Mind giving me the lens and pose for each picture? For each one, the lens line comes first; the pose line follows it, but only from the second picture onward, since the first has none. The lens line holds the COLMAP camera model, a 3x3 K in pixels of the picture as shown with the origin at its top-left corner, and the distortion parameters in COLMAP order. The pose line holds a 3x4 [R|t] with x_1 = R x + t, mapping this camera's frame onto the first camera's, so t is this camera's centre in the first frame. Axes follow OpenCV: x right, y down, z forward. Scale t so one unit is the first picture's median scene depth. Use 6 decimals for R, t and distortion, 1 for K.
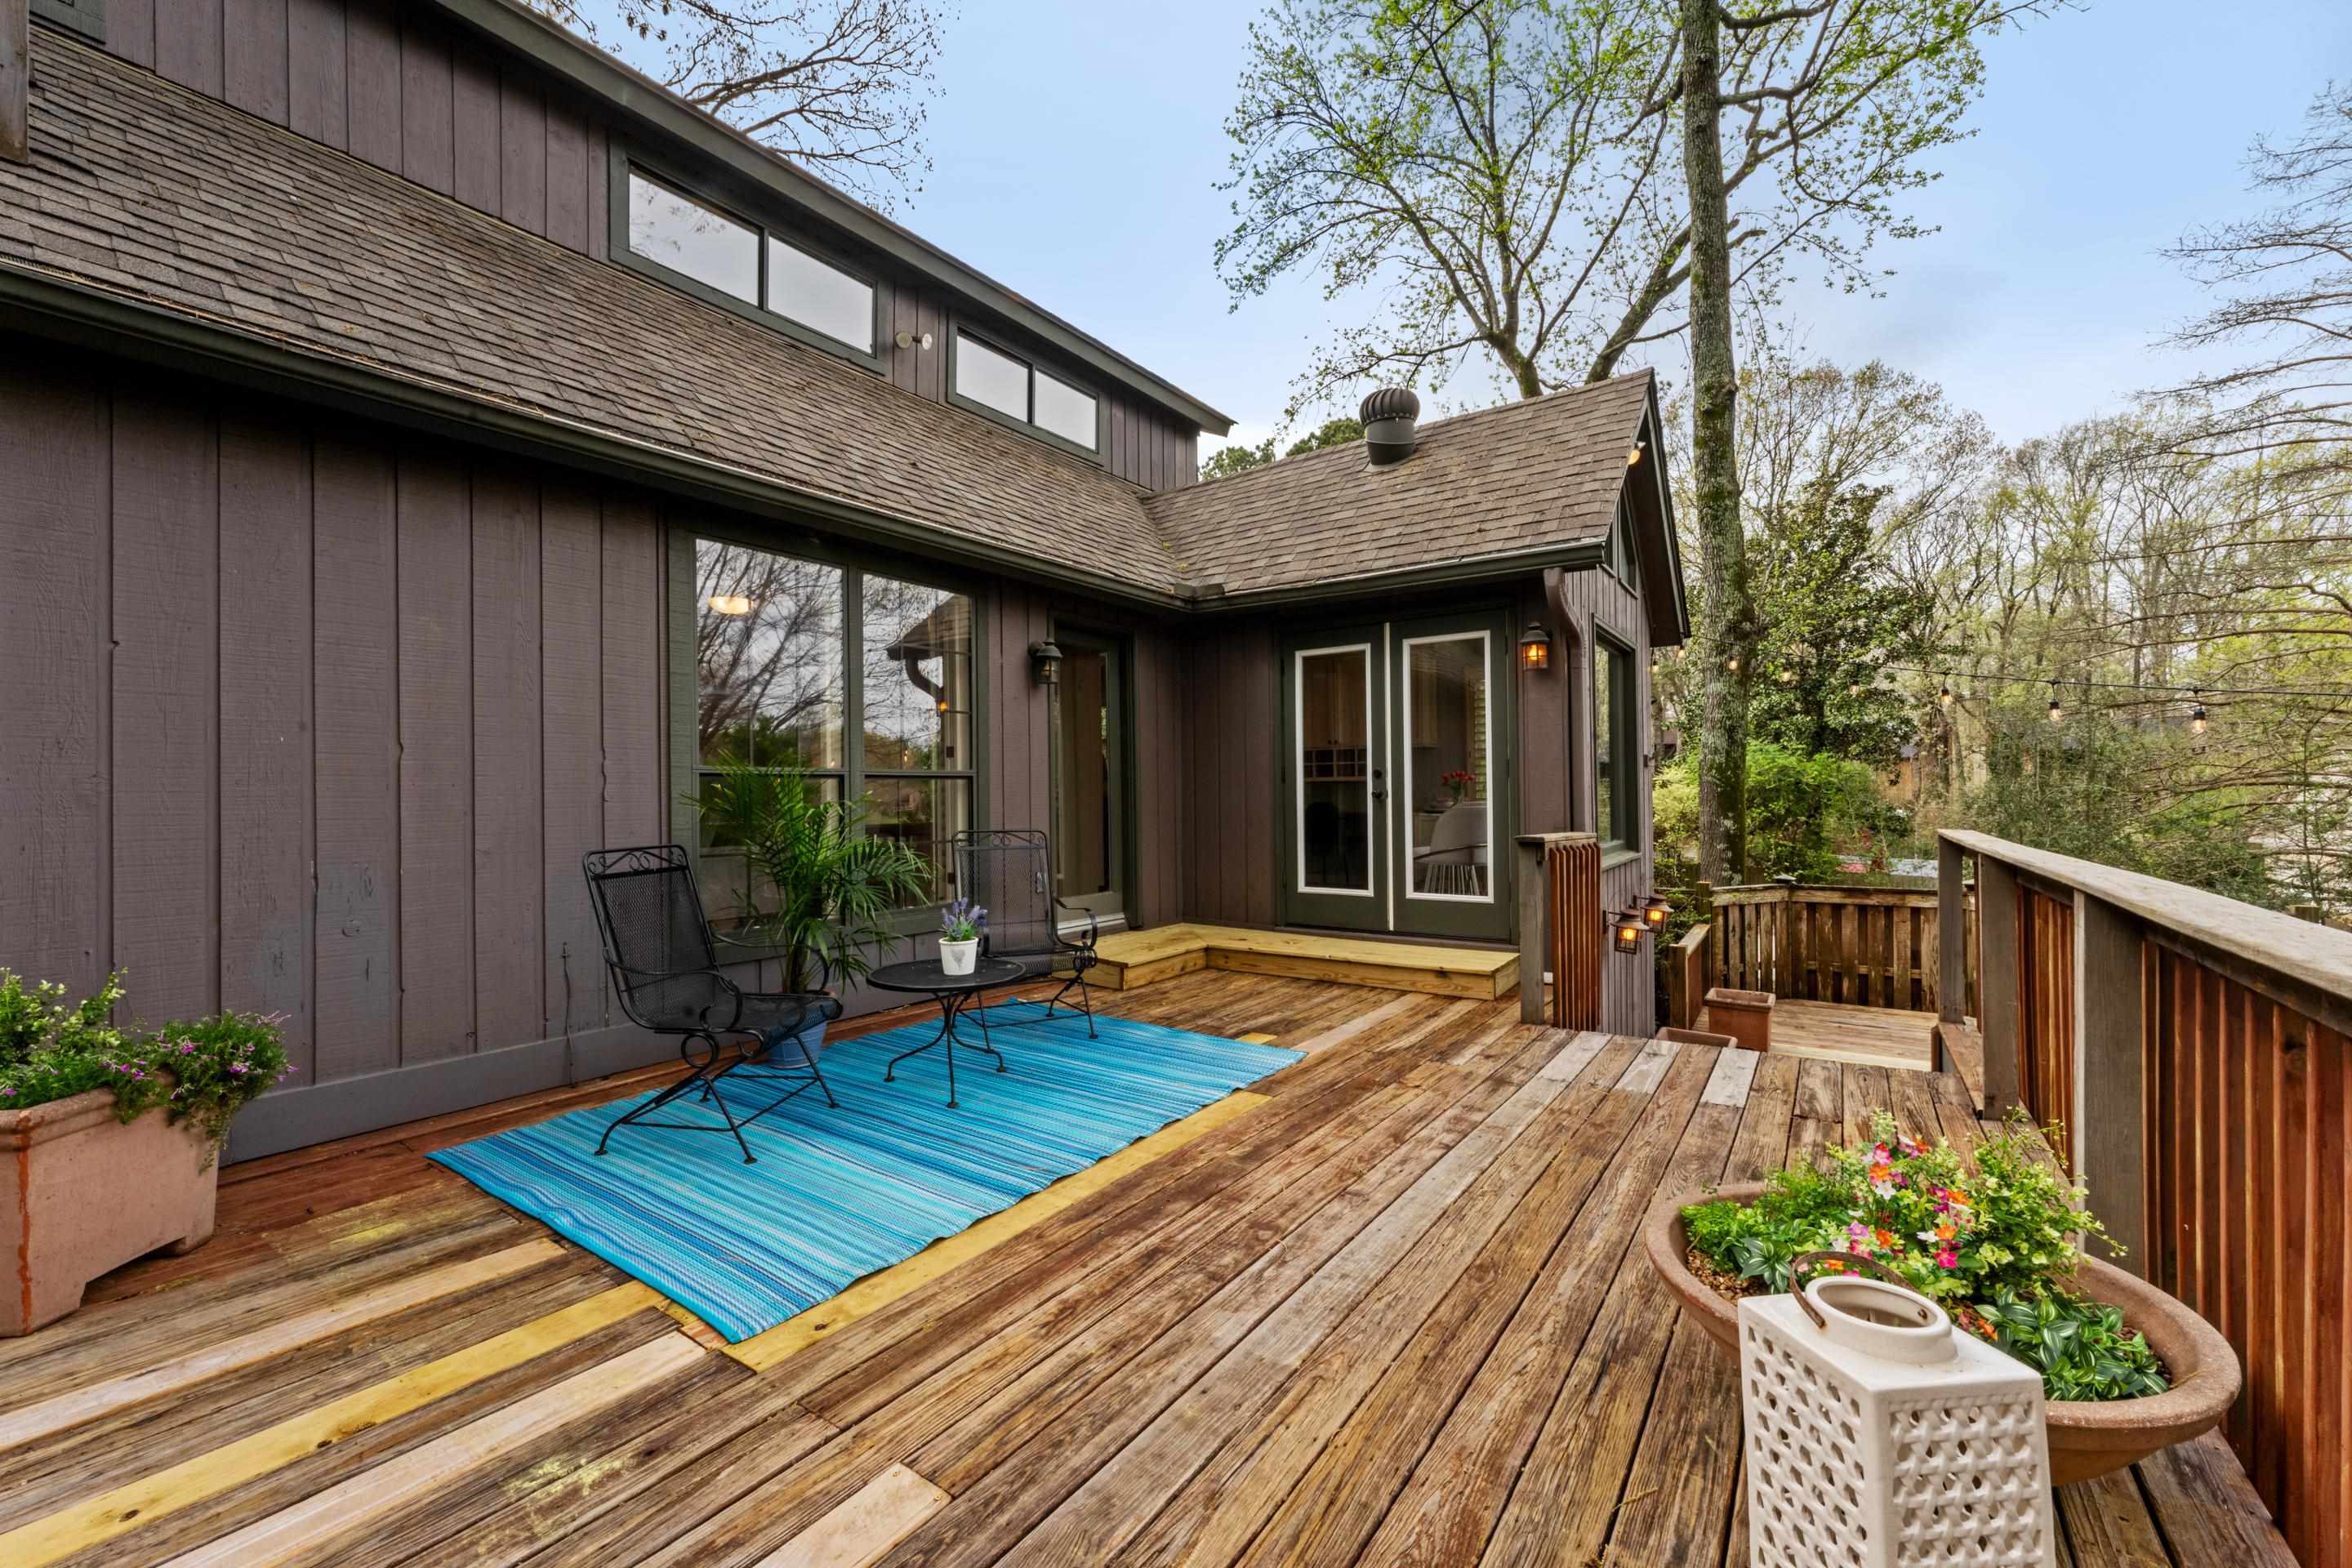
lens RADIAL K [[933.3, 0, 1173.4], [0, 933.3, 789.3], [0, 0, 1]] dist [-0.006138, 0.001424]
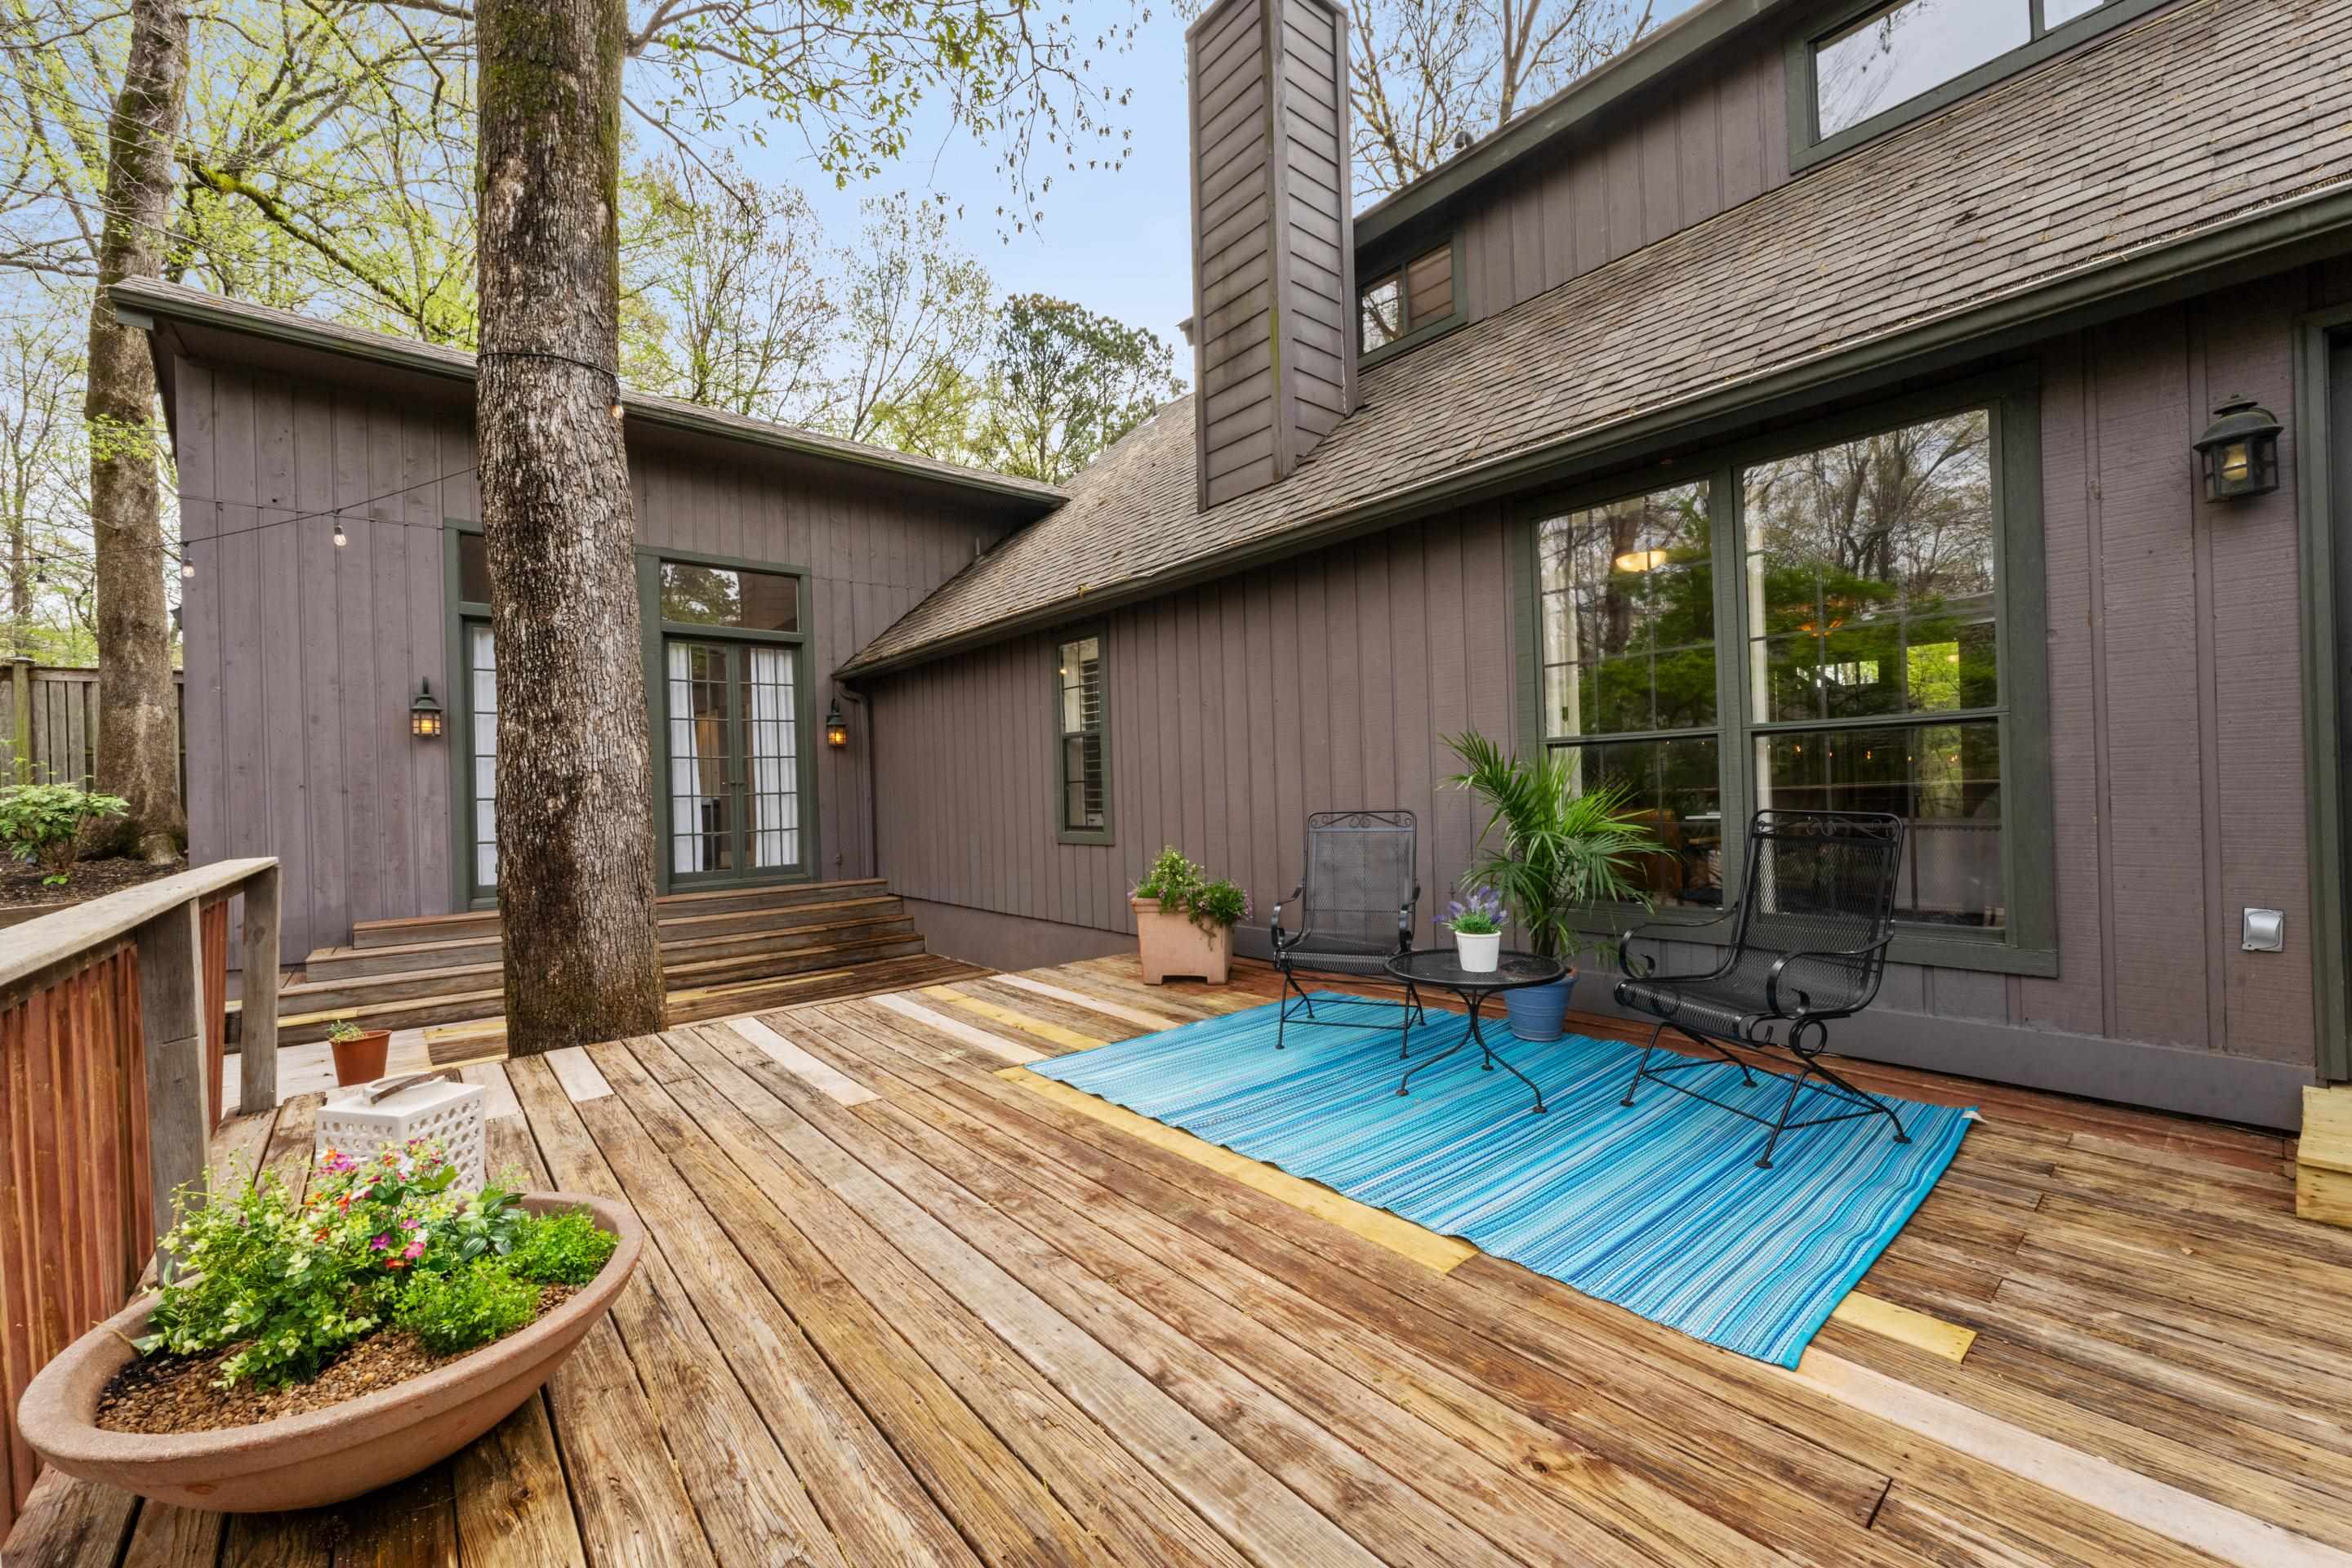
lens RADIAL K [[933.3, 0, 1184.0], [0, 933.3, 792.0], [0, 0, 1]] dist [-0.006138, 0.001424]
pose [[-0.236689, 0.025739, -0.971244, 0.939743], [0.037975, 0.999130, 0.017224, 0.003153], [0.970843, -0.032806, -0.237461, 1.285260]]
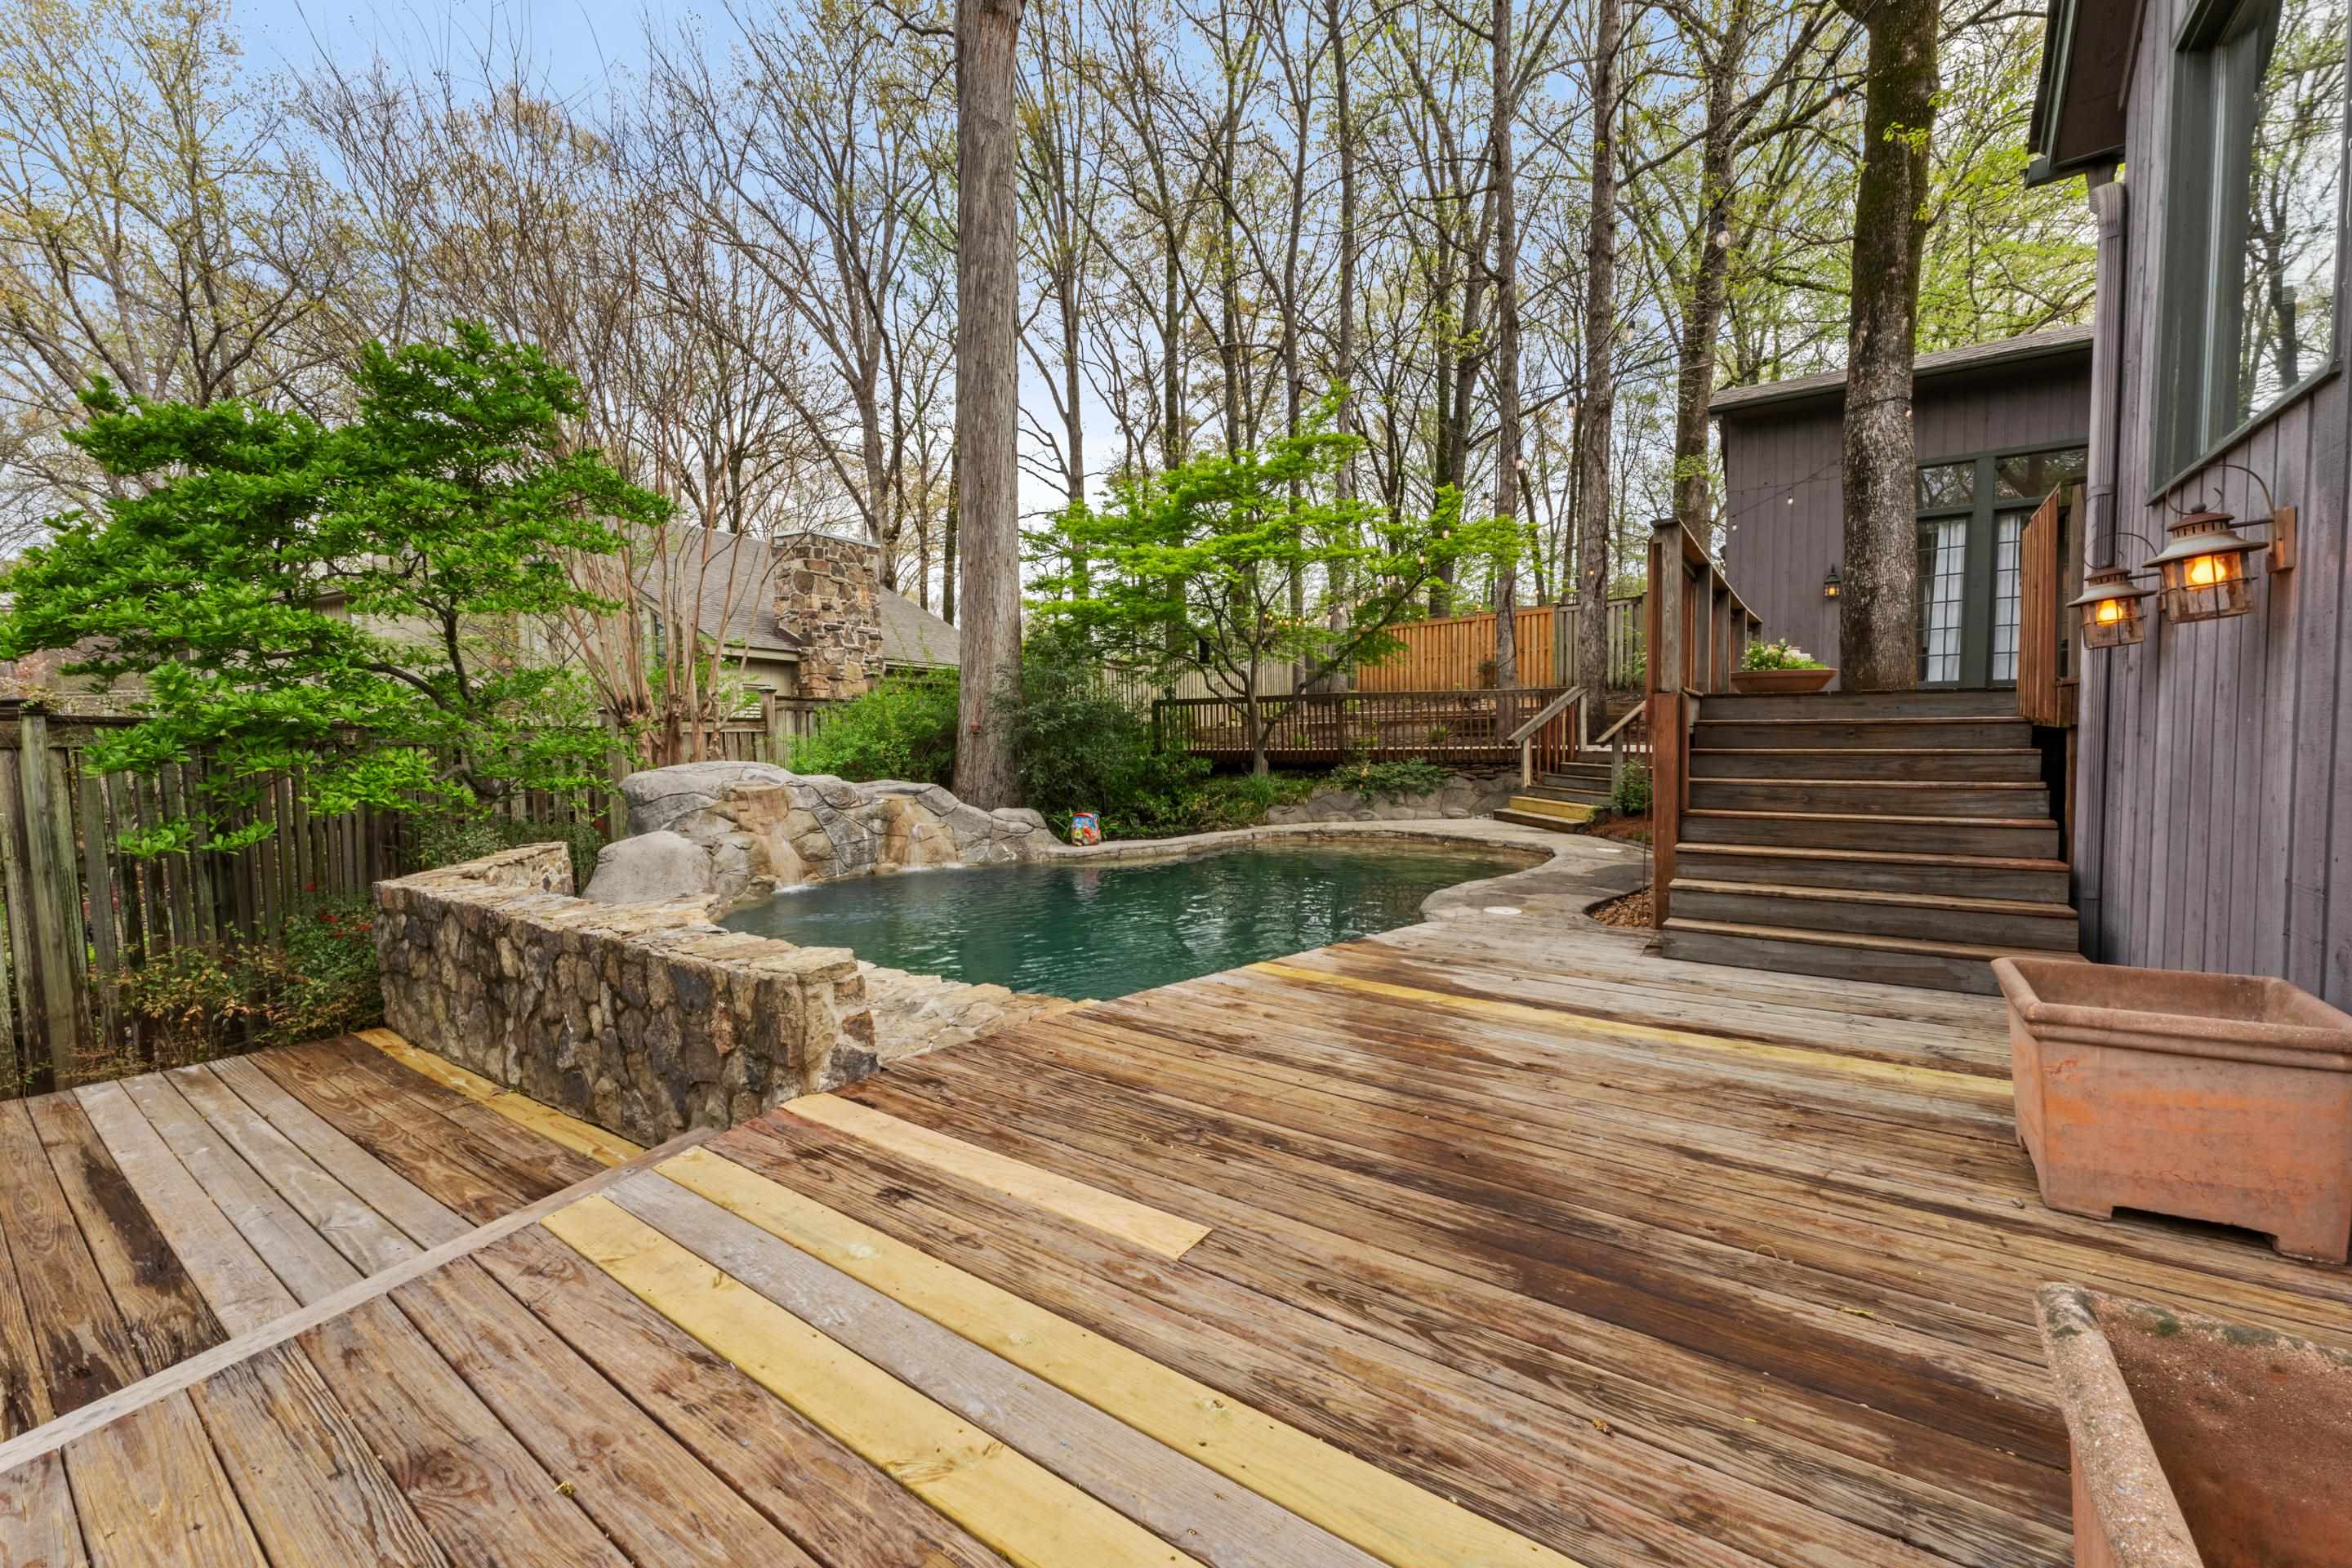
lens RADIAL K [[933.3, 0, 1162.5], [0, 933.3, 784.6], [0, 0, 1]] dist [-0.006138, 0.001424]
pose [[-0.999689, 0.024651, 0.003684, 1.693831], [0.024807, 0.998405, 0.050714, 0.245148], [-0.002428, 0.050790, -0.998706, 2.445542]]
